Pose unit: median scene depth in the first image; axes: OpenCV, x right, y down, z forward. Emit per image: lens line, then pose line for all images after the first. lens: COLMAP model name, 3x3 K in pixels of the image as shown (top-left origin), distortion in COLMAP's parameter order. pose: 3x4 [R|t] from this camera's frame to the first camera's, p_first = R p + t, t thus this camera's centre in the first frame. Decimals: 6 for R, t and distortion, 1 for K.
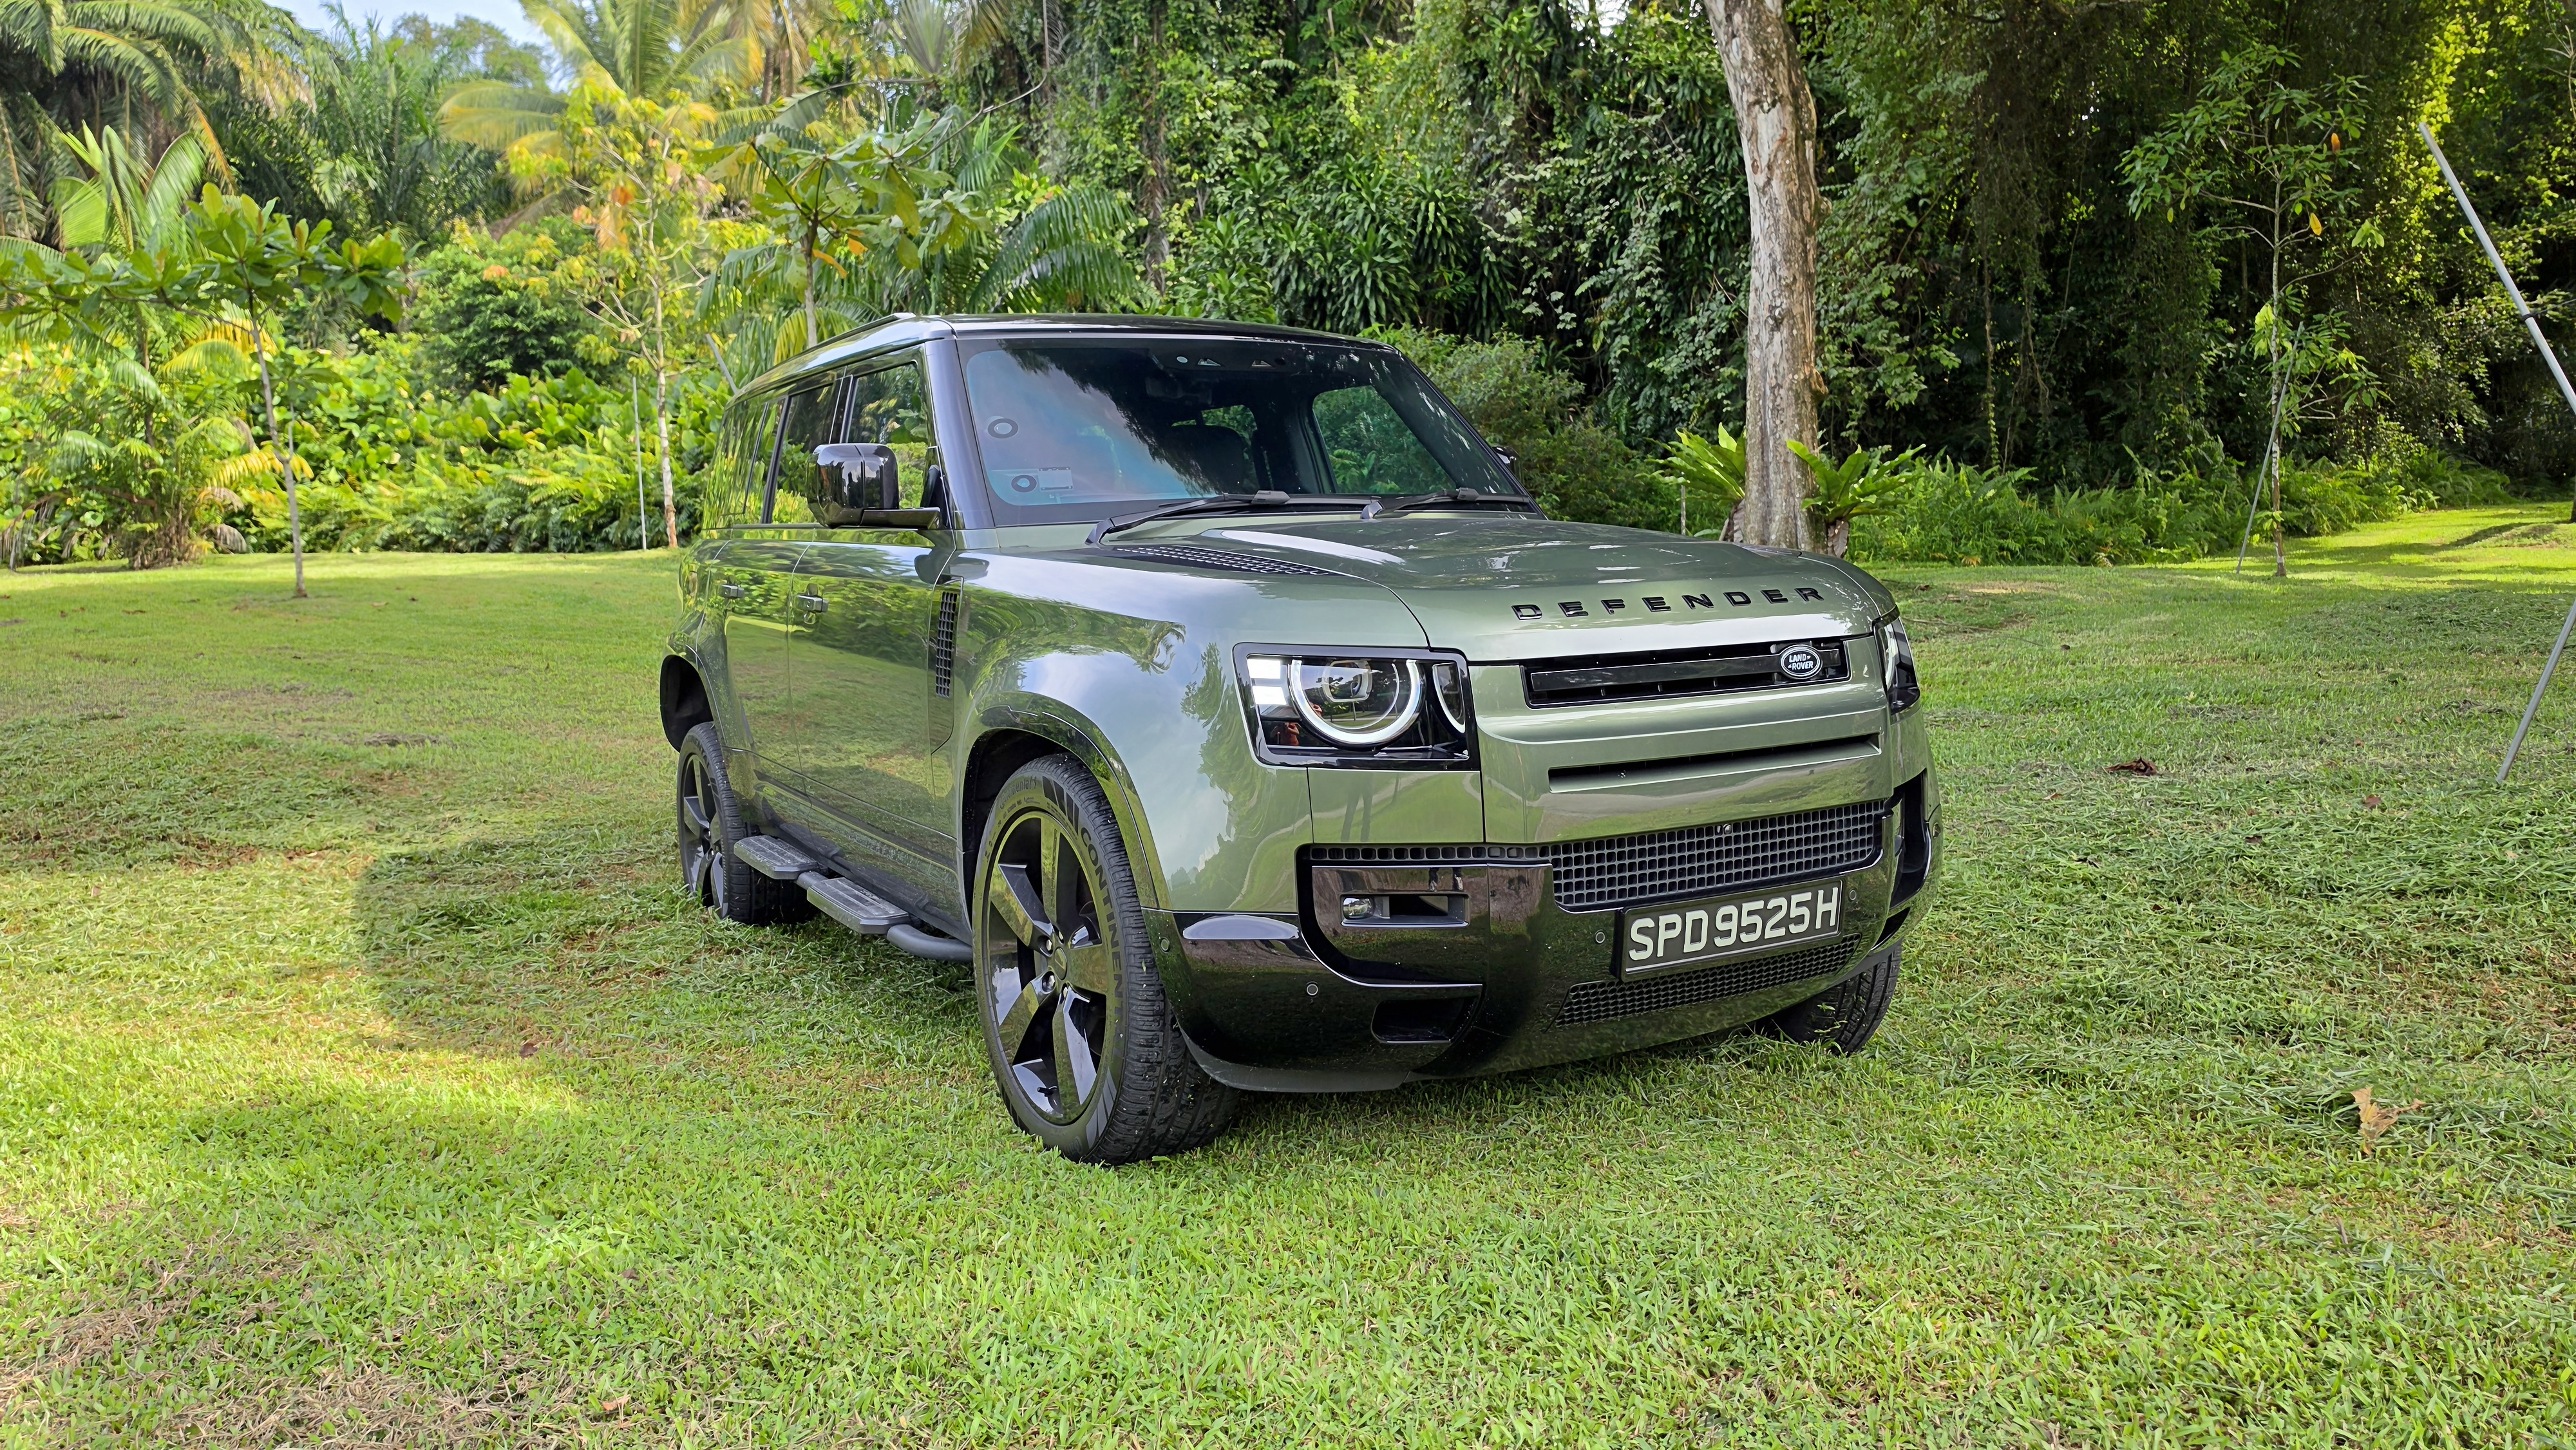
lens RADIAL K [[1758.5, 0, 1288.0], [0, 1758.5, 725.0], [0, 0, 1]] dist [0.058190, -0.000638]
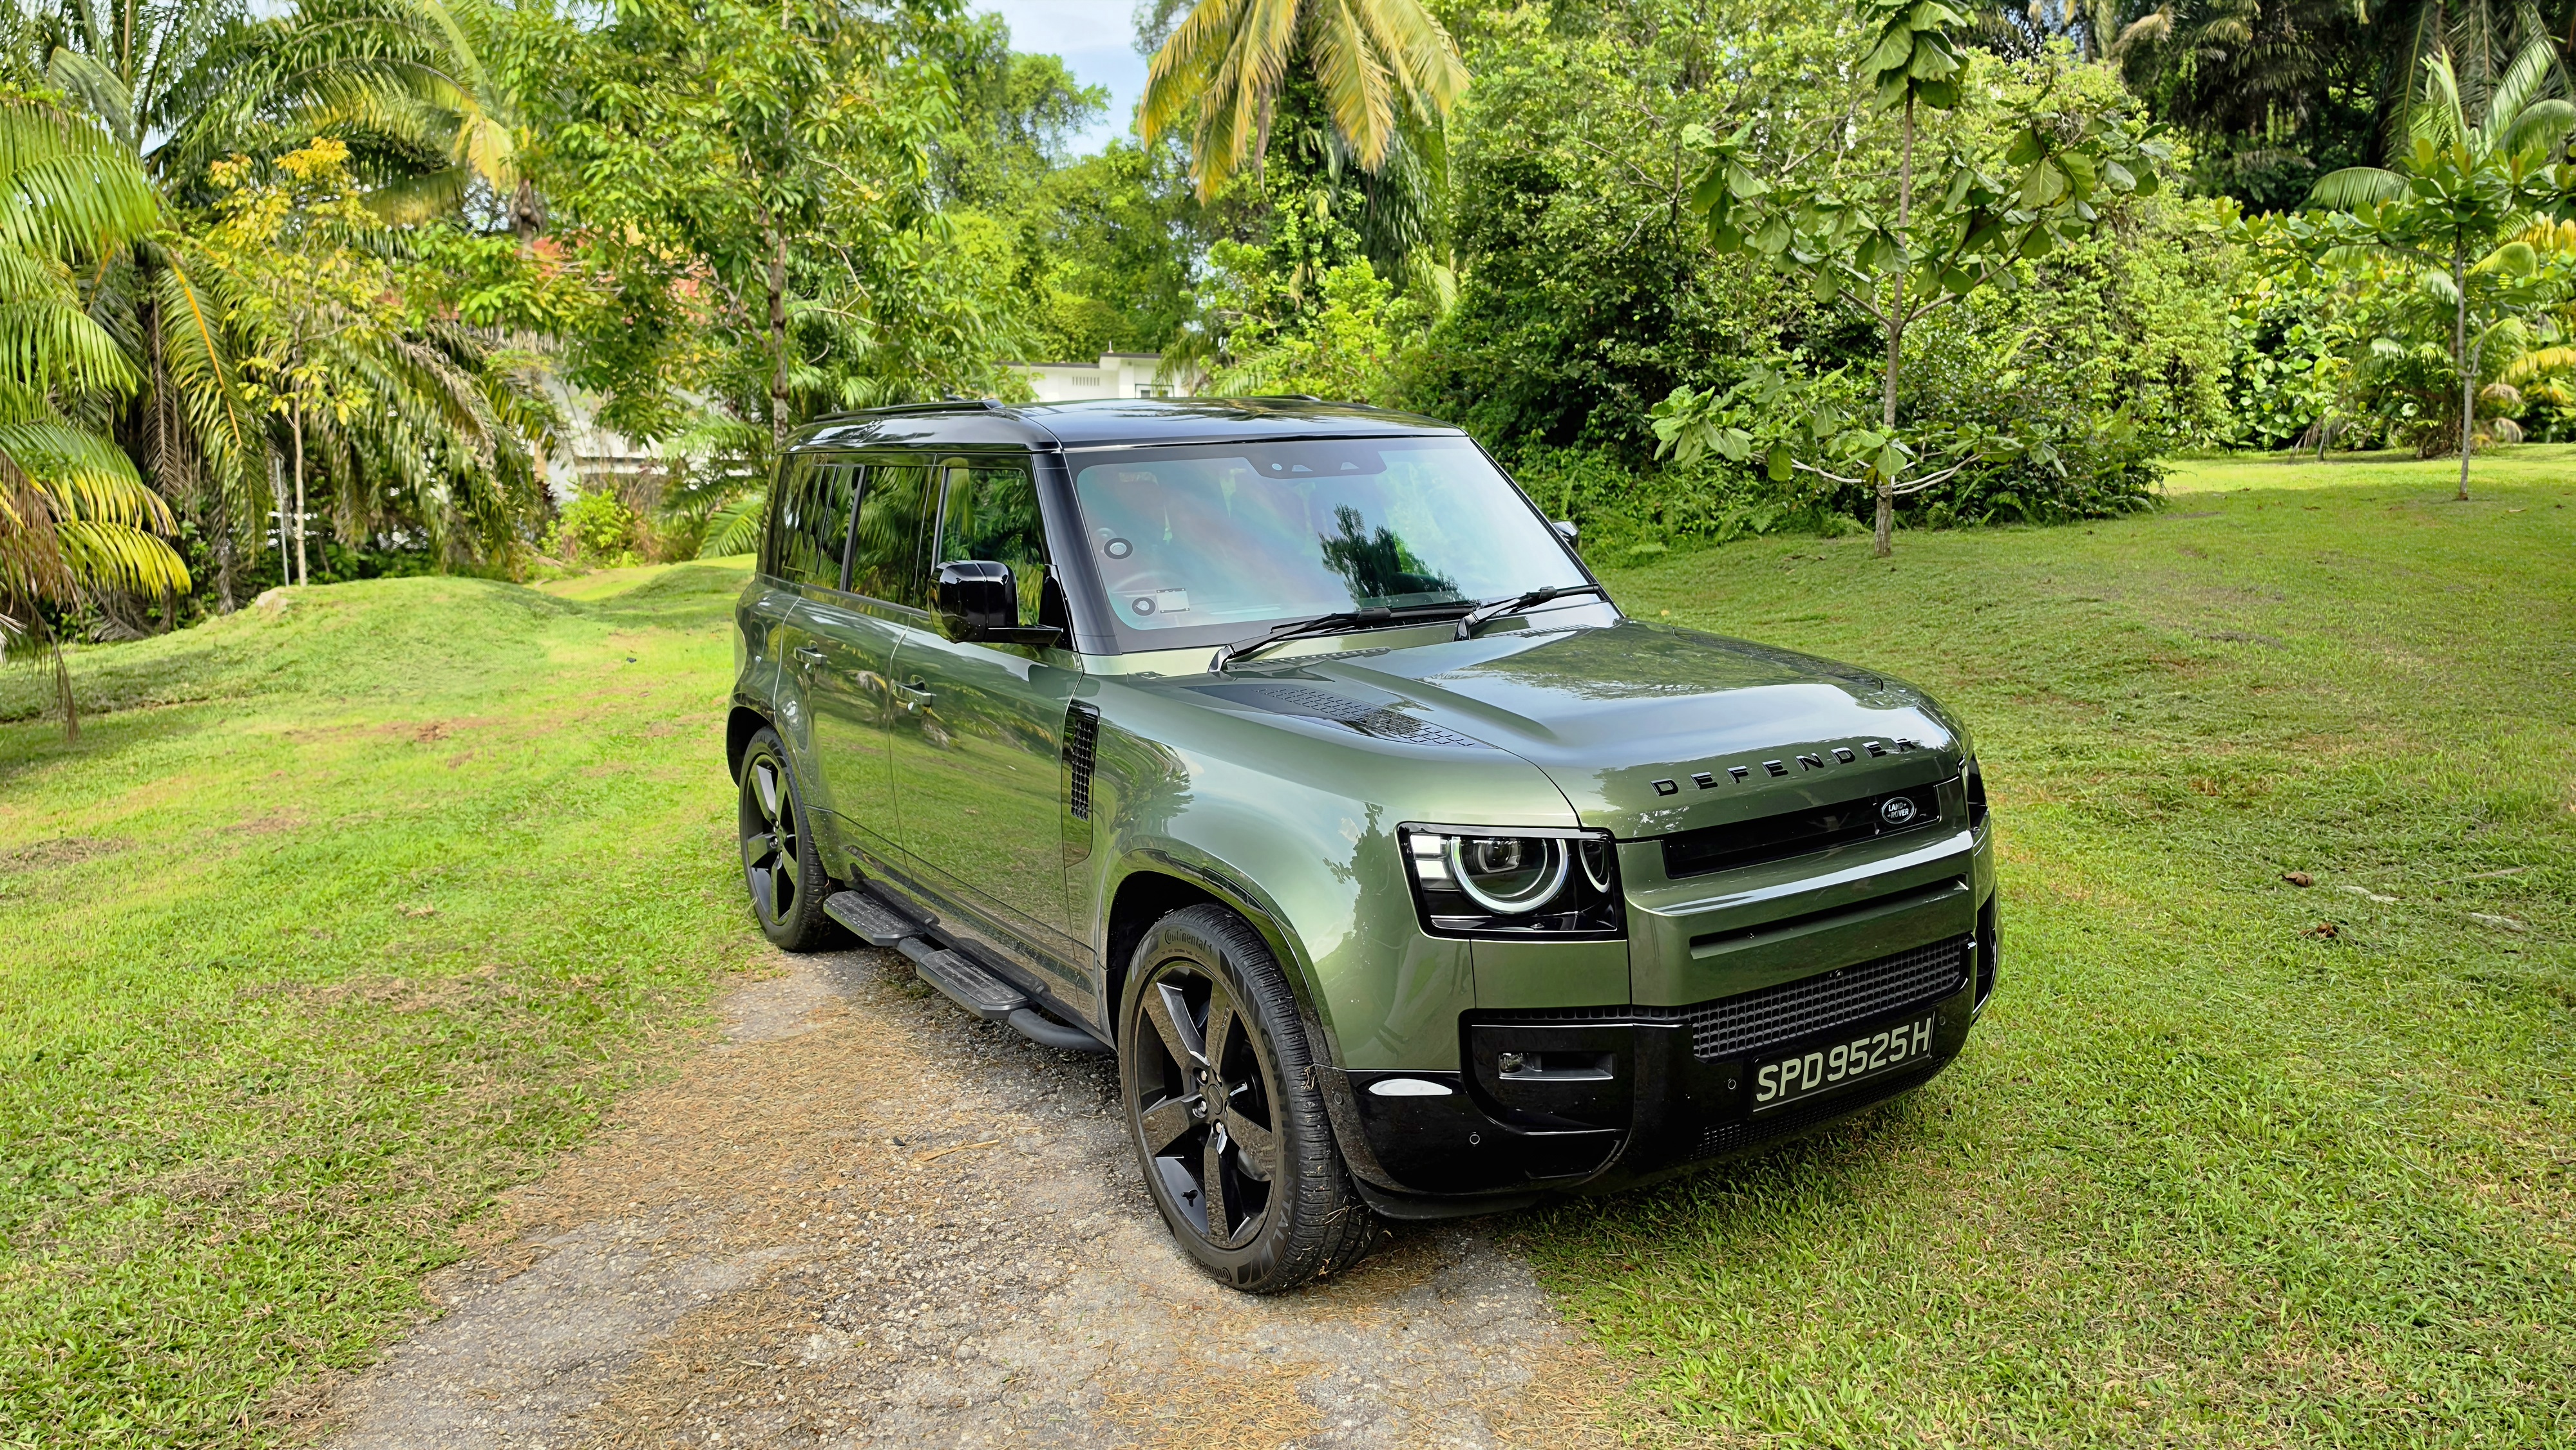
lens RADIAL K [[1758.5, 0, 1288.0], [0, 1758.5, 725.0], [0, 0, 1]] dist [0.058190, -0.000638]
pose [[0.998985, -0.010895, 0.043700, -0.143939], [0.008025, 0.997832, 0.065322, -0.175643], [-0.044317, -0.064905, 0.996907, -0.076573]]
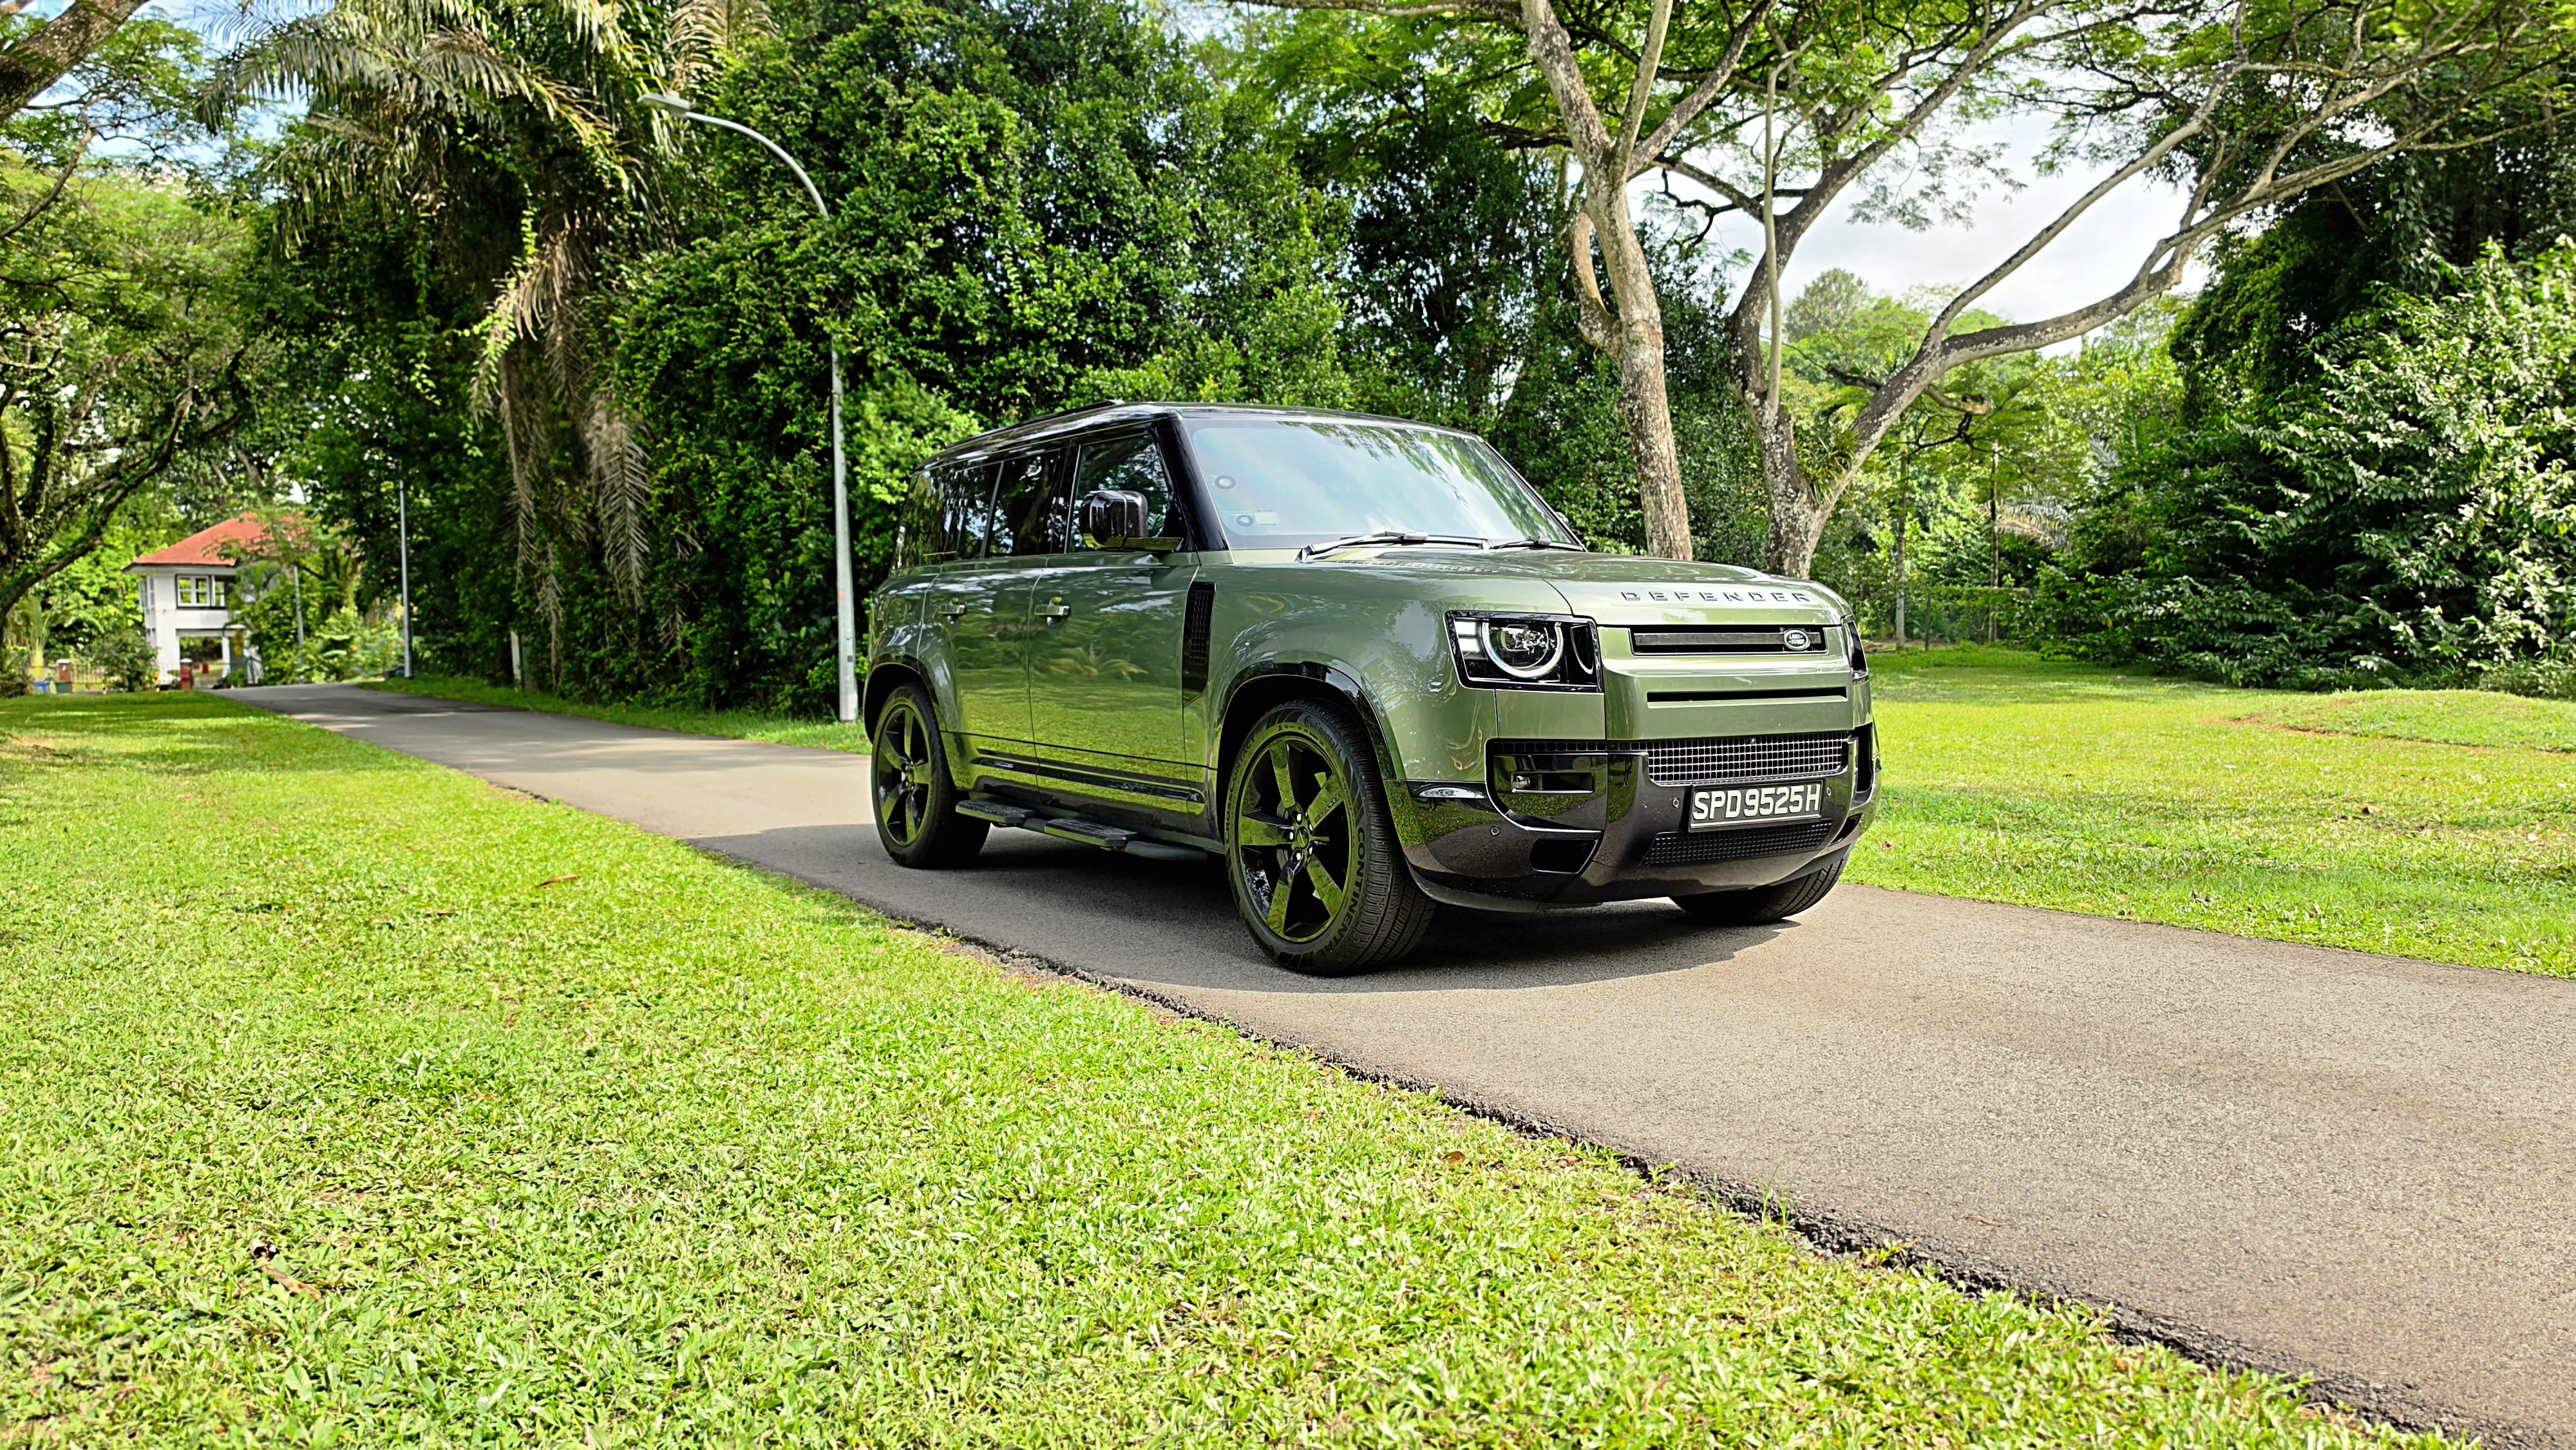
lens RADIAL K [[1815.2, 0, 1293.7], [0, 1815.2, 715.2], [0, 0, 1]] dist [0.028056, 0.001340]
pose [[0.998040, 0.023002, 0.058196, -0.254870], [-0.019375, 0.997879, -0.062149, 0.147505], [-0.059502, 0.060900, 0.996369, -0.589131]]
